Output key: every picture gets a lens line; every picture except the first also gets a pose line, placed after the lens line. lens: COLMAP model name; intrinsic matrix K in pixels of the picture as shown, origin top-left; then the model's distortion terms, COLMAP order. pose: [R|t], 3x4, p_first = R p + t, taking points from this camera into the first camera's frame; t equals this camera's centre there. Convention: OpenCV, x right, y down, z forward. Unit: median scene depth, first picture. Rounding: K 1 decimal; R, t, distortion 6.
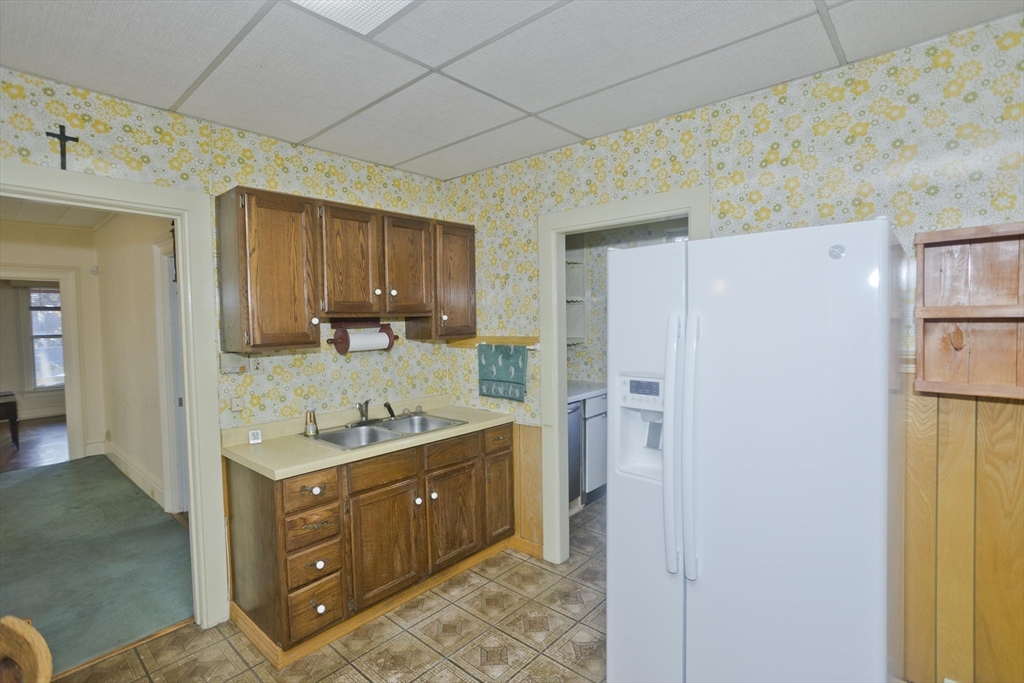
lens RADIAL K [[487.4, 0, 513.1], [0, 487.4, 336.7], [0, 0, 1]] dist [-0.052882, 0.030621]
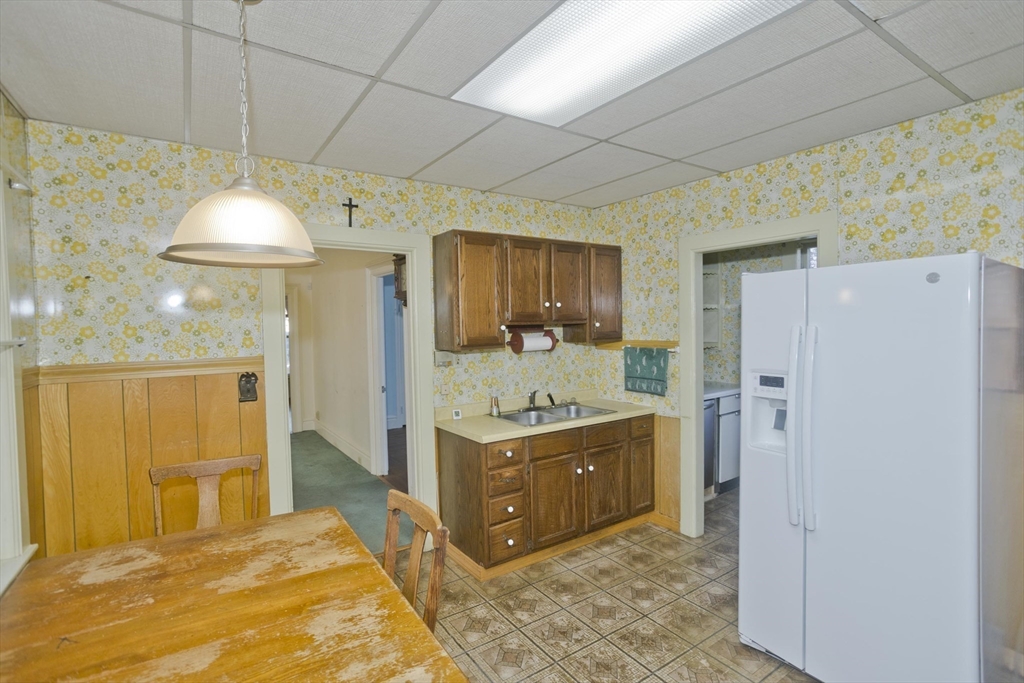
lens RADIAL K [[487.4, 0, 513.1], [0, 487.4, 336.7], [0, 0, 1]] dist [-0.052882, 0.030621]
pose [[0.968941, 0.006501, -0.247206, -0.052898], [-0.008022, 0.999955, -0.005149, -0.001273], [0.247162, 0.006972, 0.968949, -0.268194]]
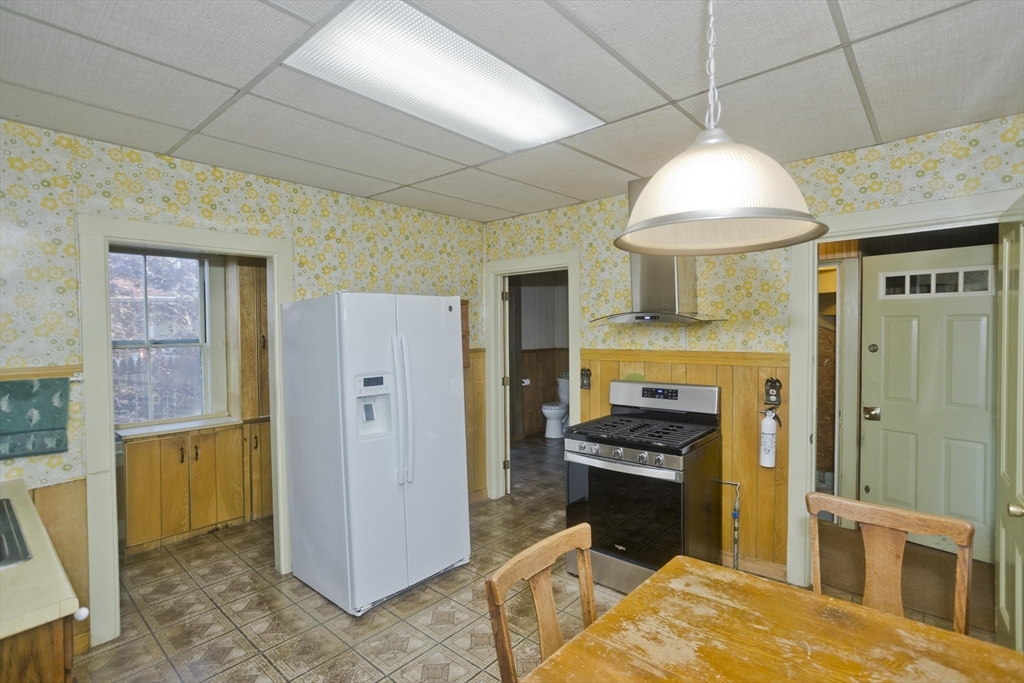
lens RADIAL K [[489.7, 0, 520.5], [0, 489.7, 338.4], [0, 0, 1]] dist [-0.055170, 0.032761]
pose [[-0.008521, -0.005063, 0.999951, -0.872713], [0.049371, 0.998765, 0.005477, -0.013688], [-0.998744, 0.049415, -0.008260, 0.343623]]
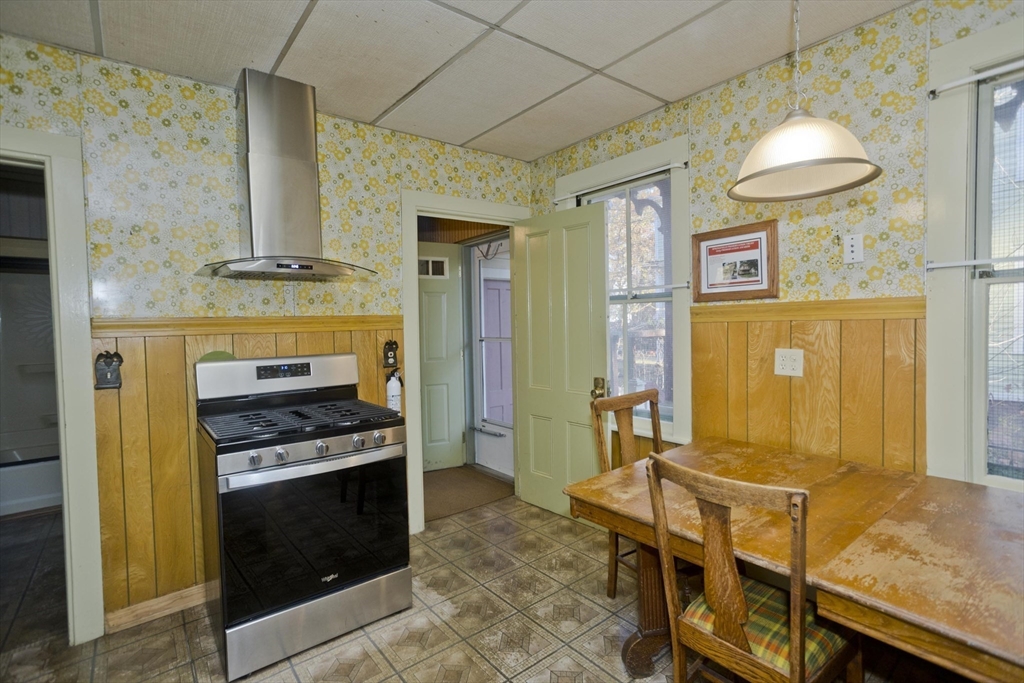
lens RADIAL K [[489.7, 0, 520.5], [0, 489.7, 338.4], [0, 0, 1]] dist [-0.055170, 0.032761]
pose [[-0.984631, 0.032560, 0.171585, -0.233311], [0.044797, 0.996684, 0.067933, 0.046436], [-0.168804, 0.074575, -0.982824, 0.827988]]
